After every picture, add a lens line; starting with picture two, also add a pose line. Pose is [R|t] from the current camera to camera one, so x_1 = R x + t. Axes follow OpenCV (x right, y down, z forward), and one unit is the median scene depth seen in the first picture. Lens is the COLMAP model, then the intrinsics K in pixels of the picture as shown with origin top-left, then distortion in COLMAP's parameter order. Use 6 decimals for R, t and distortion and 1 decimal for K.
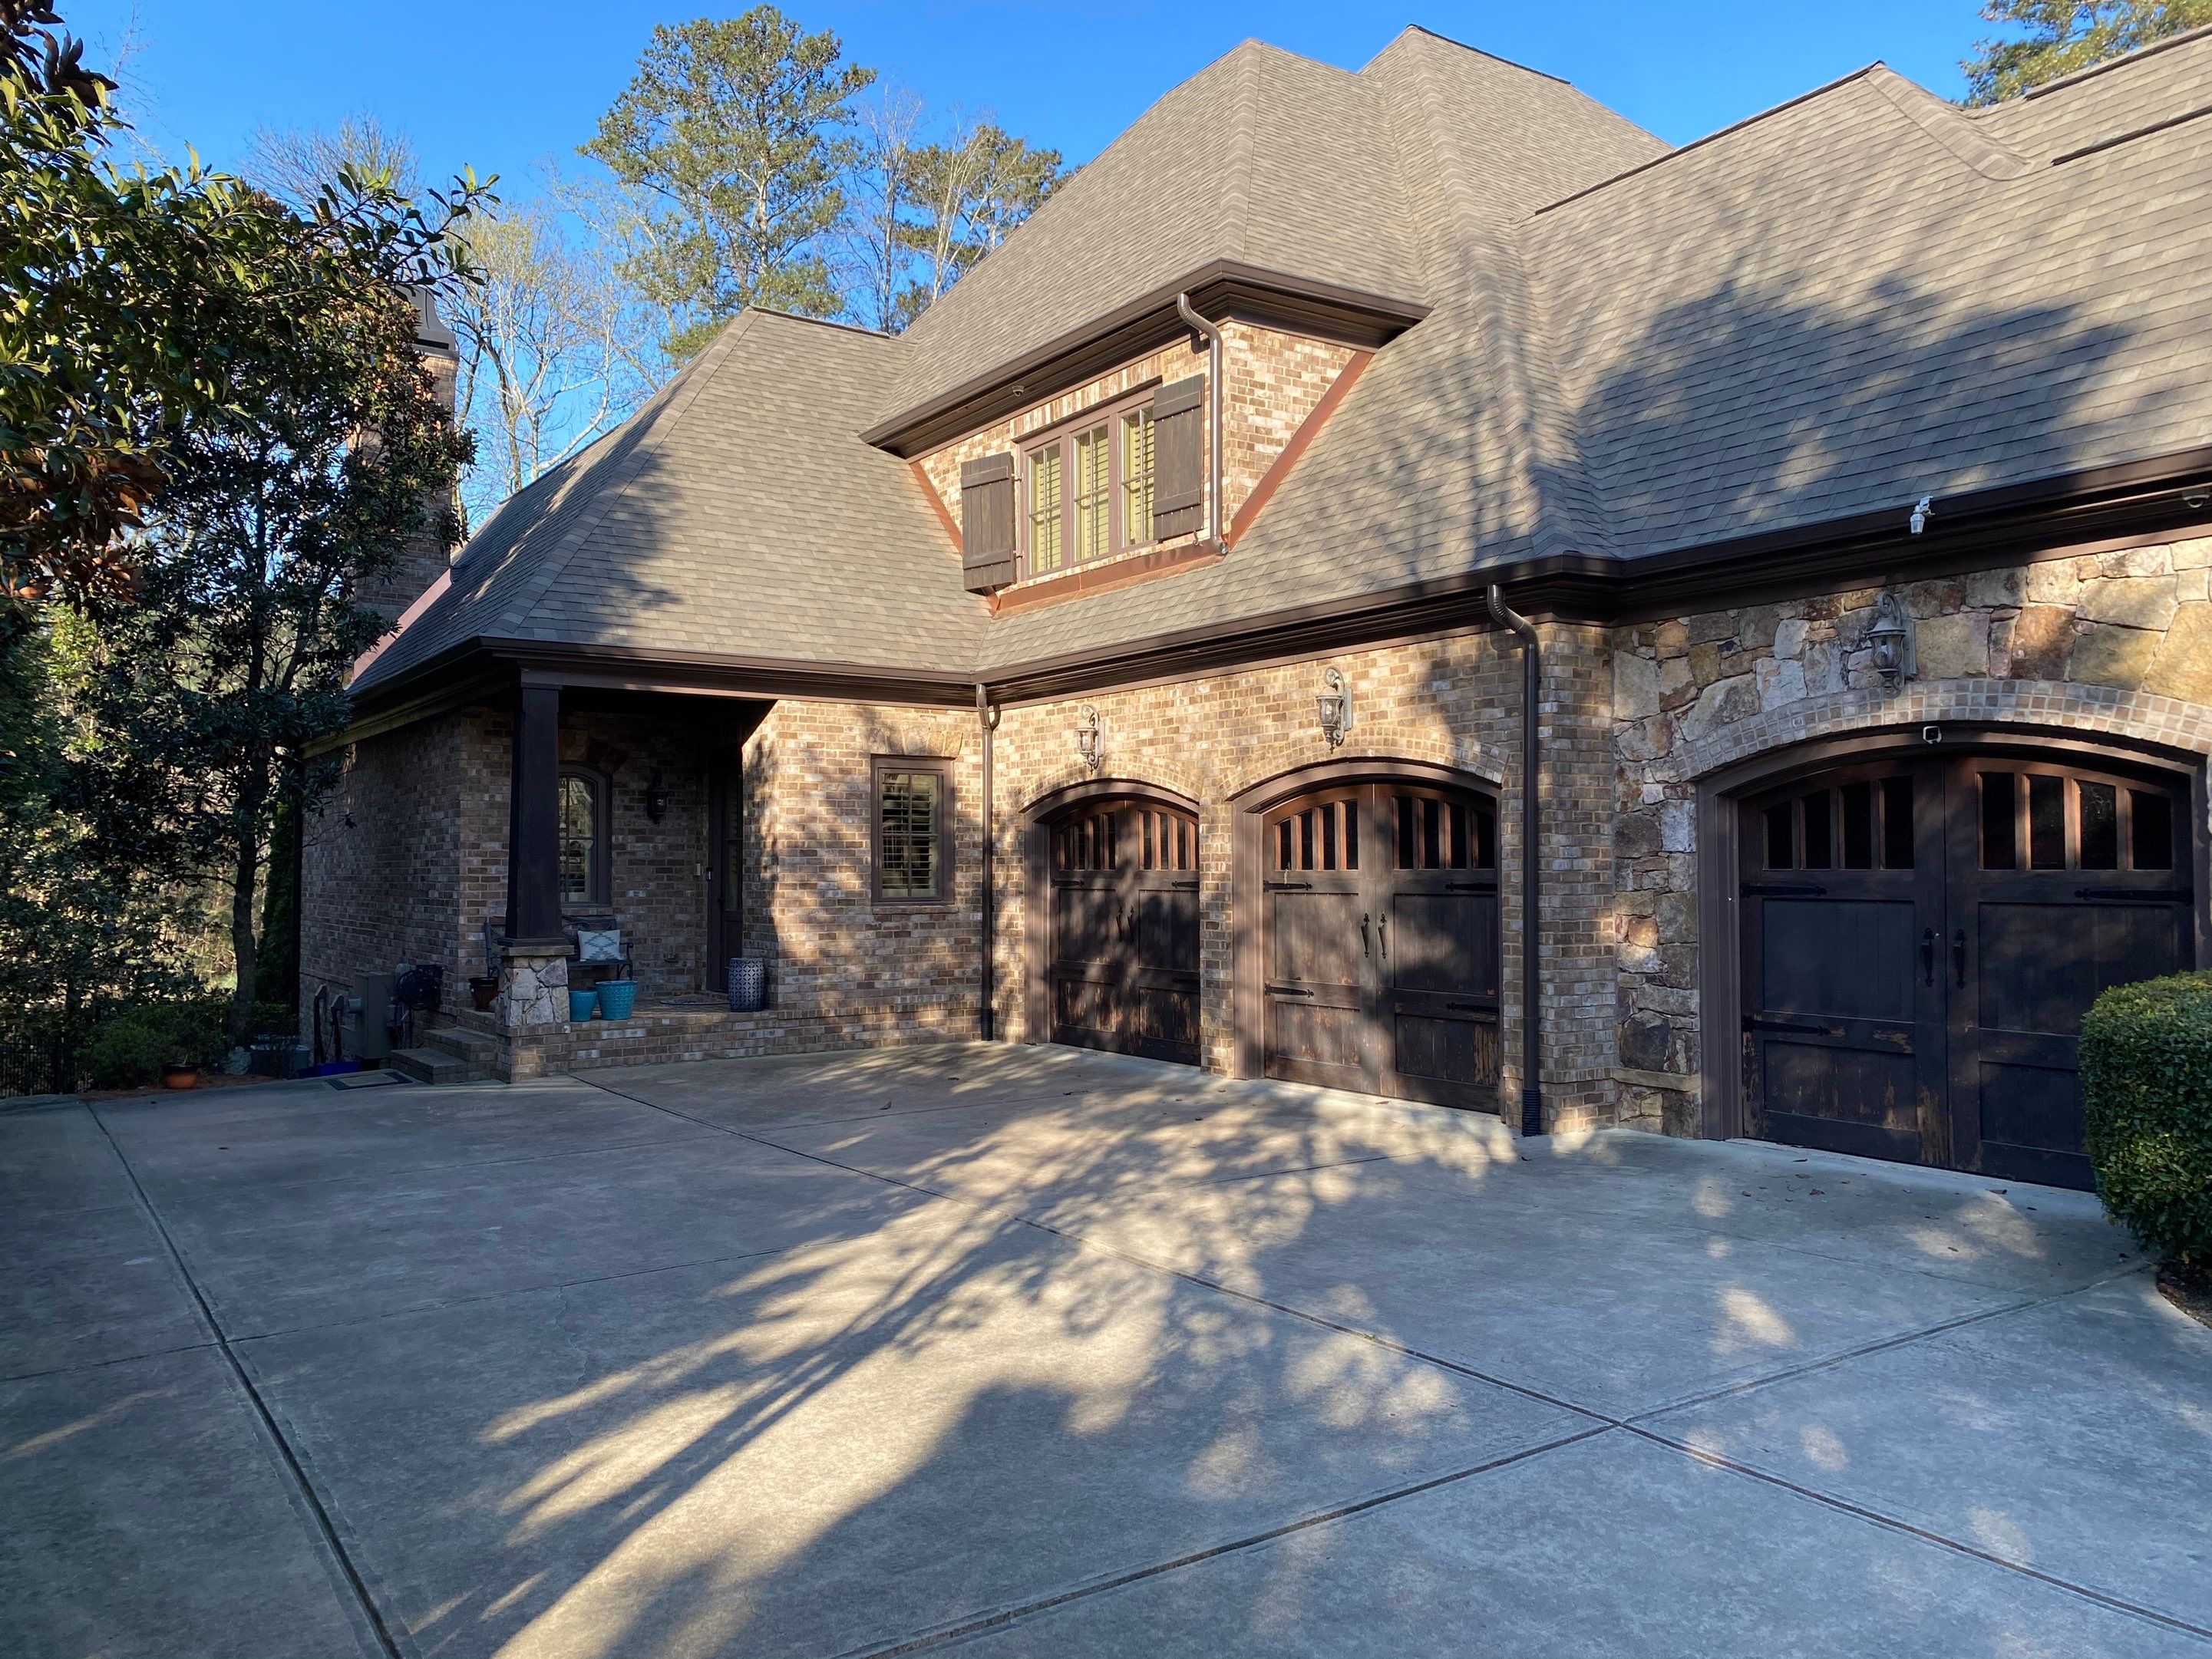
lens RADIAL K [[1649.7, 0, 1106.0], [0, 1649.7, 829.5], [0, 0, 1]] dist [0.064909, -0.139765]
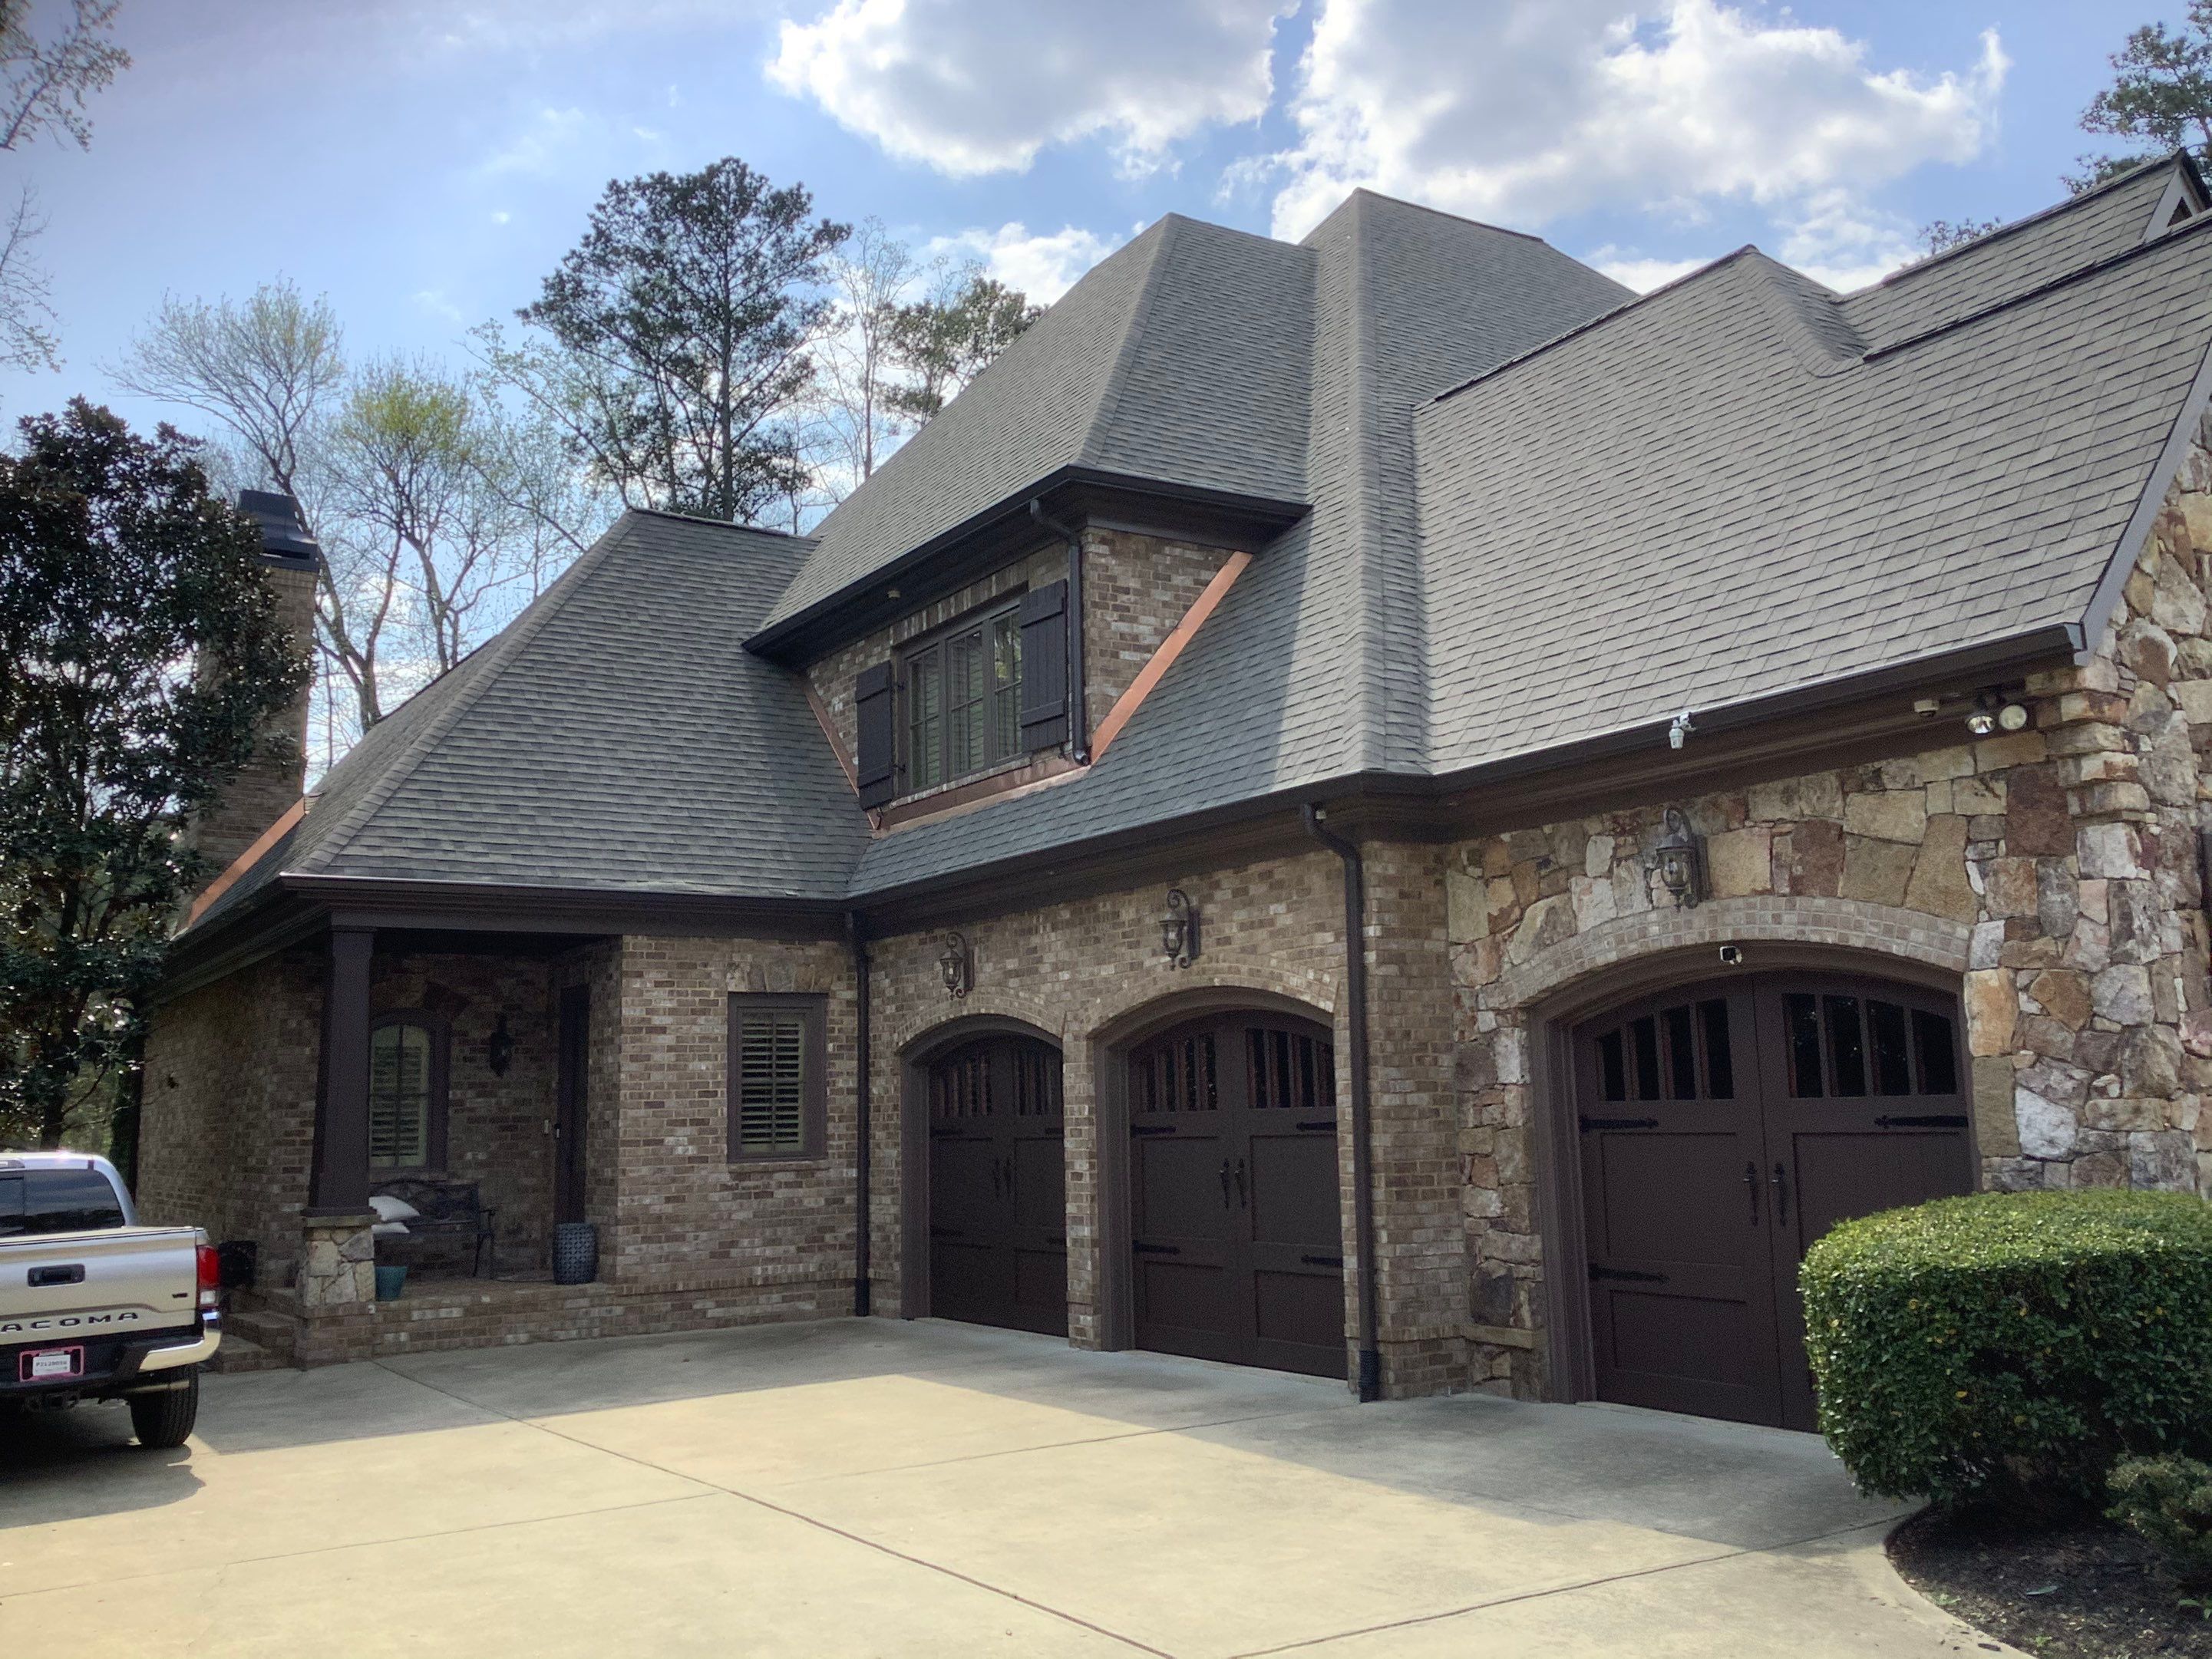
lens RADIAL K [[1957.3, 0, 1106.0], [0, 1957.3, 829.5], [0, 0, 1]] dist [0.109625, -0.316503]
pose [[0.999494, -0.023495, -0.021455, 0.116504], [0.020713, 0.992344, -0.121752, 0.001250], [0.024152, 0.121246, 0.992329, -0.095884]]
